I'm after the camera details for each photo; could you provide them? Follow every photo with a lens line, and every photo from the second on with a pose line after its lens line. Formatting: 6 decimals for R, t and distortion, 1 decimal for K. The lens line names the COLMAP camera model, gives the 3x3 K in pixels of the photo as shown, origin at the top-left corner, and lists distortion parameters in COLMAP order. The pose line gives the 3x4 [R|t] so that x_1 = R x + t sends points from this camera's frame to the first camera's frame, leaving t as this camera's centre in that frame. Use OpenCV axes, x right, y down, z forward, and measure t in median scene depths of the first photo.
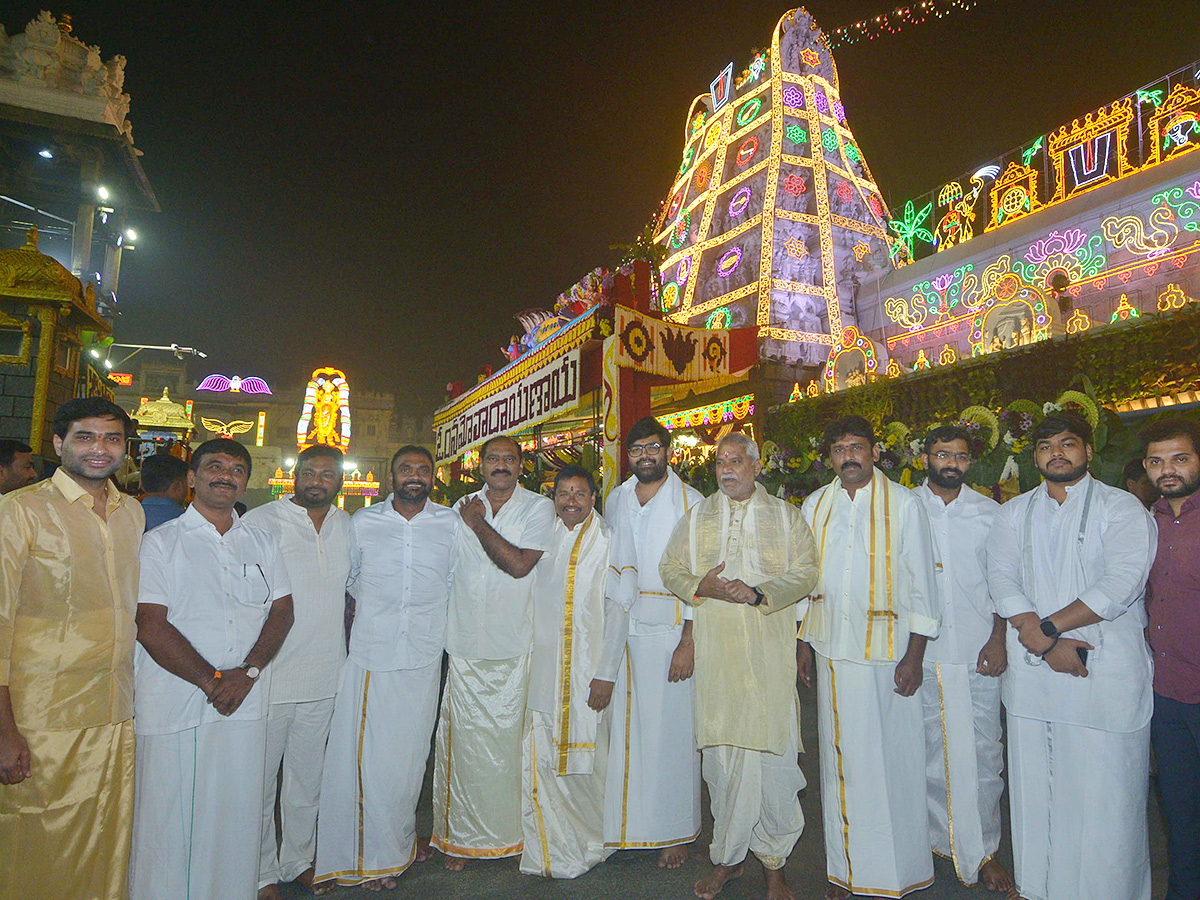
lens RADIAL K [[711.8, 0, 666.0], [0, 711.8, 448.1], [0, 0, 1]] dist [0.054037, -0.058678]
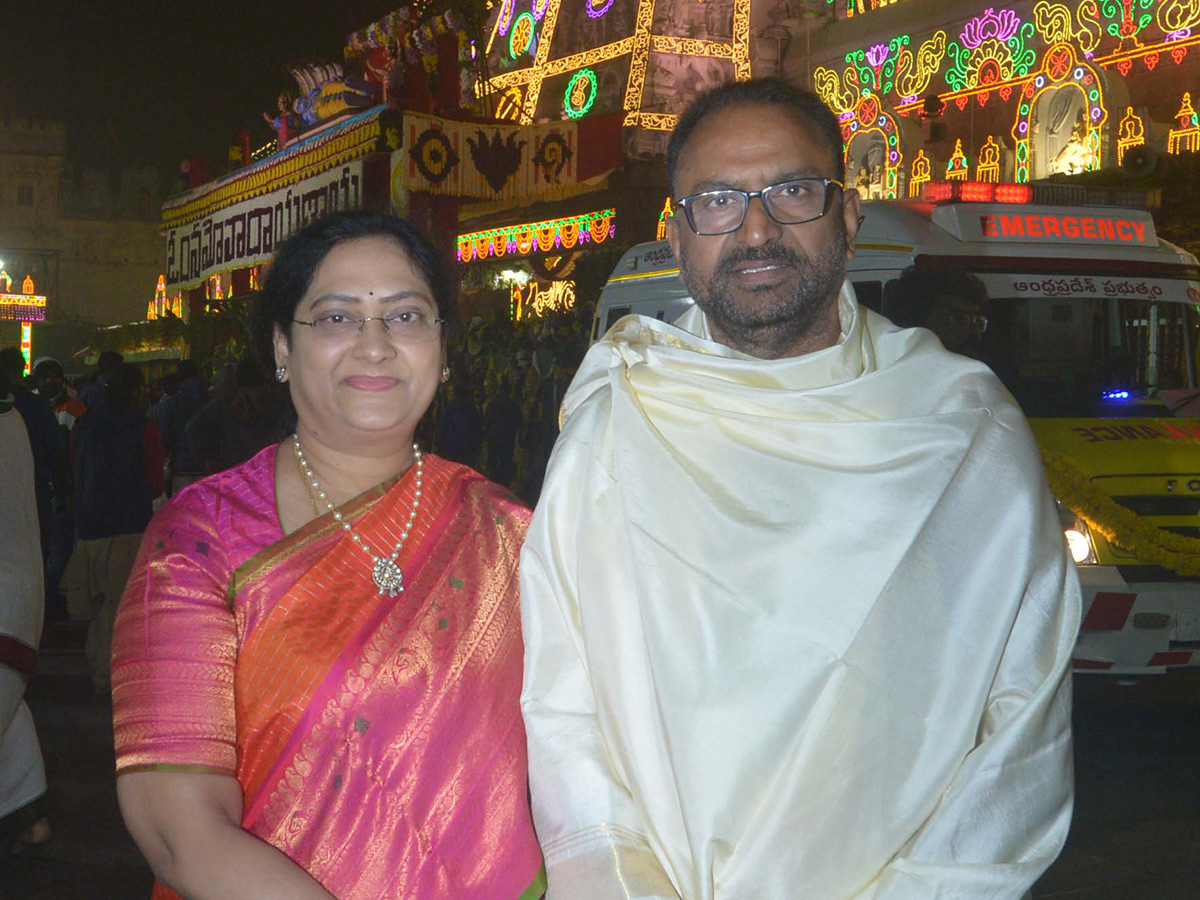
lens RADIAL K [[1611.3, 0, 559.0], [0, 1611.3, 403.4], [0, 0, 1]] dist [0.062912, -0.072930]
pose [[0.998433, 0.015281, -0.053828, 0.152169], [-0.008636, 0.992543, 0.121593, -0.076172], [0.055284, -0.120937, 0.991119, -0.599892]]
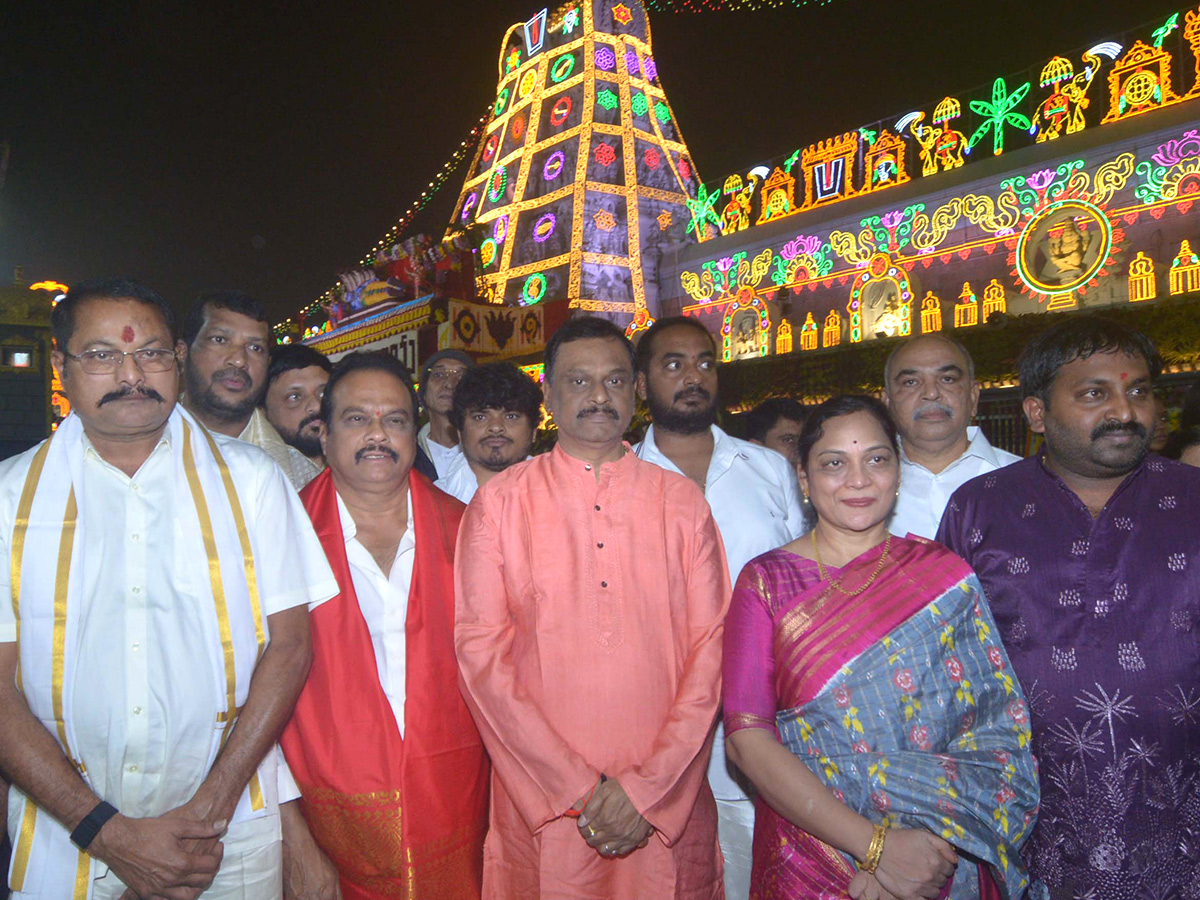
lens RADIAL K [[976.8, 0, 576.2], [0, 976.8, 458.2], [0, 0, 1]] dist [0.059921, -0.069354]
pose [[0.994423, -0.016789, 0.104119, -0.025033], [0.006561, 0.995183, 0.097812, -0.069358], [-0.105260, -0.096583, 0.989743, -0.547476]]
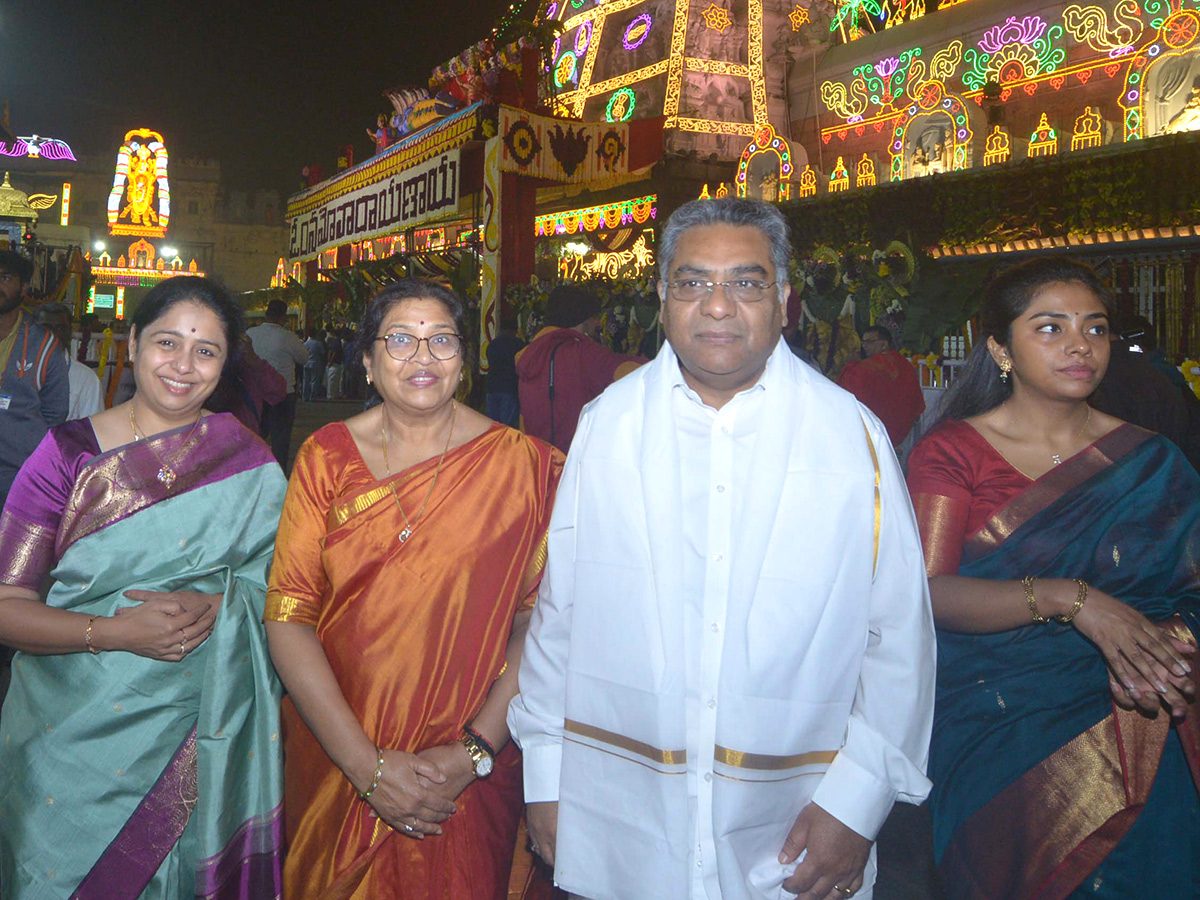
lens RADIAL K [[984.5, 0, 450.8], [0, 984.5, 290.7], [0, 0, 1]] dist [0.058918, -0.067498]
pose [[0.992752, 0.026187, -0.117290, 0.017750], [-0.018706, 0.997747, 0.064429, -0.031238], [0.118713, -0.061768, 0.991006, -0.224974]]
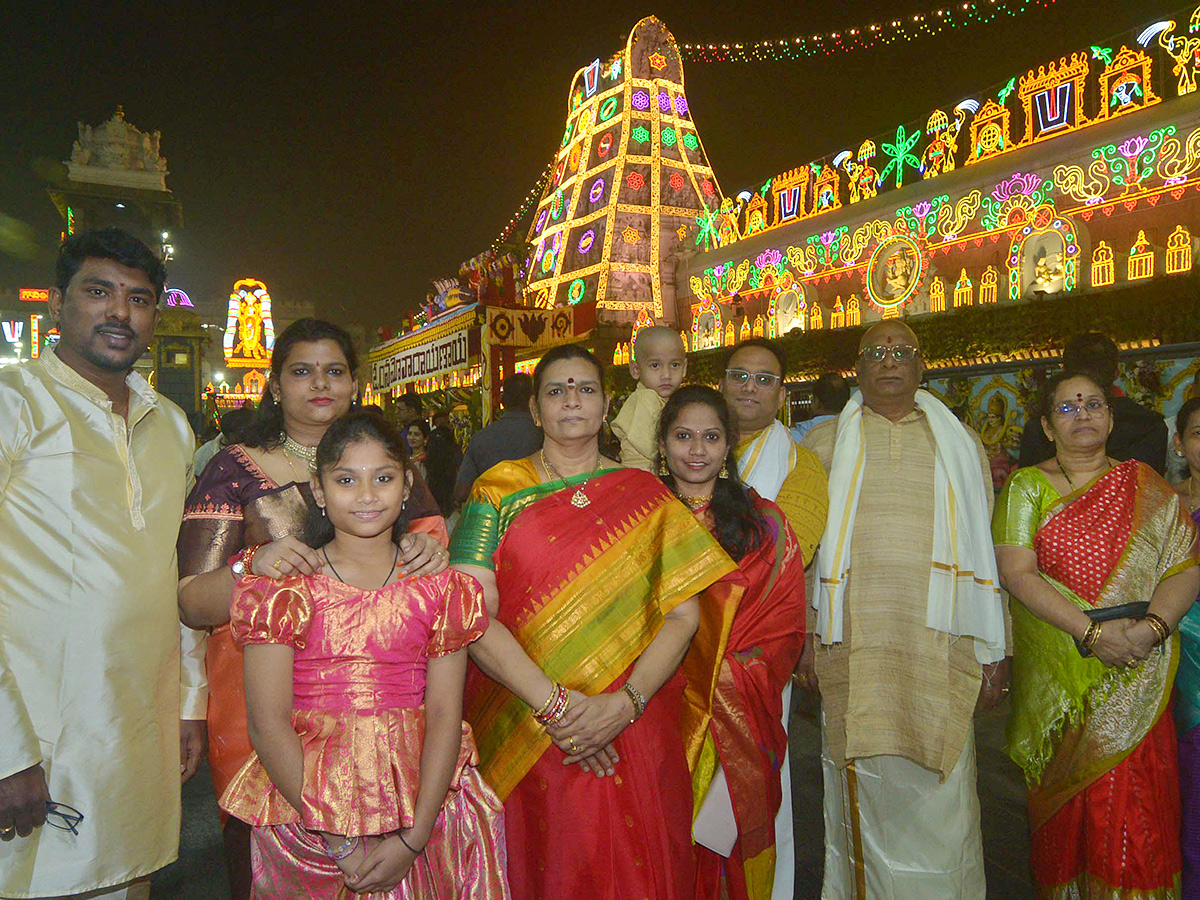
lens RADIAL K [[917.2, 0, 587.5], [0, 917.2, 445.9], [0, 0, 1]] dist [0.056027, -0.066665]
pose [[0.998148, -0.010041, -0.059998, 0.214071], [0.017246, 0.992526, 0.120805, -0.102310], [0.058336, -0.121616, 0.990861, -0.837176]]
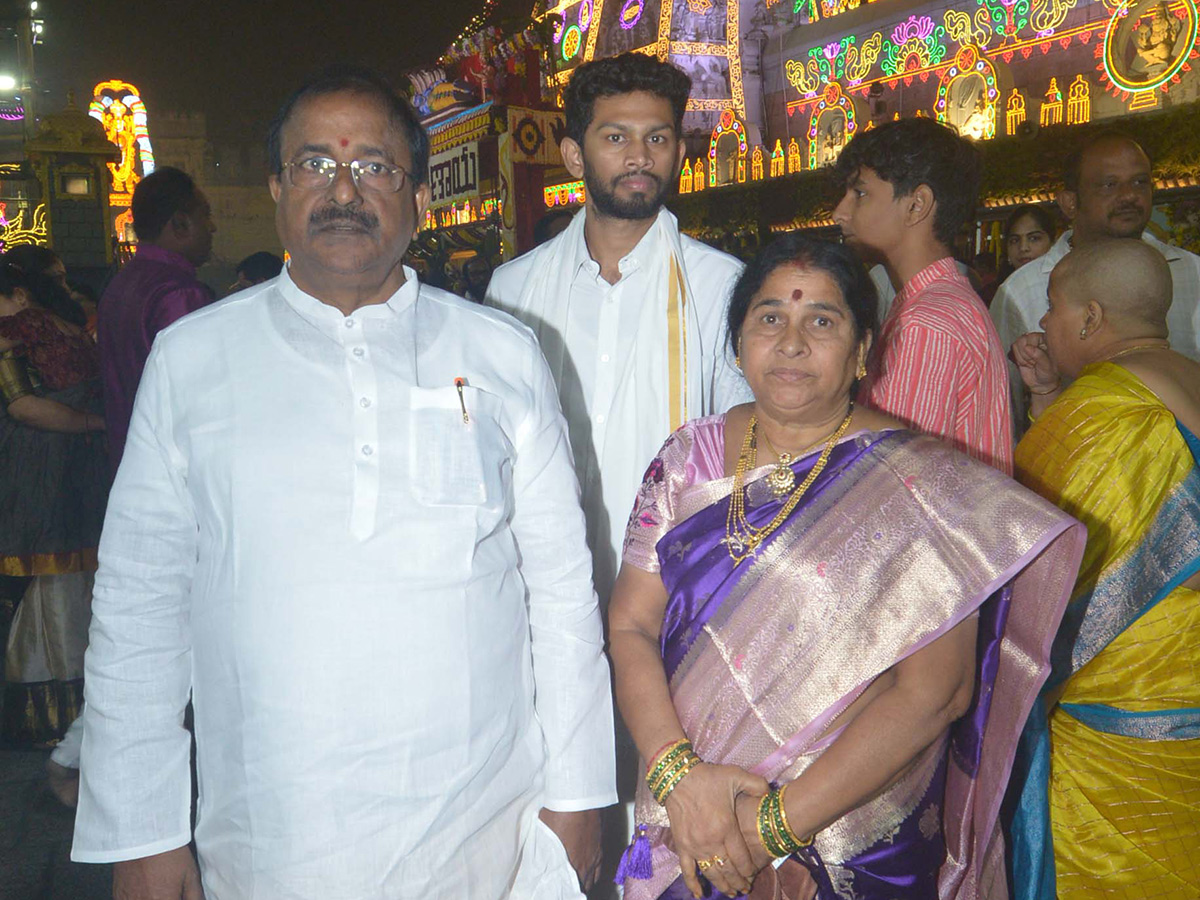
lens RADIAL K [[1213.0, 0, 573.0], [0, 1213.0, 445.0], [0, 0, 1]] dist [0.054040, -0.054382]
pose [[0.998727, -0.019042, -0.046711, 0.085731], [0.029269, 0.972945, 0.229177, -0.089965], [0.041083, -0.230252, 0.972263, -0.756553]]
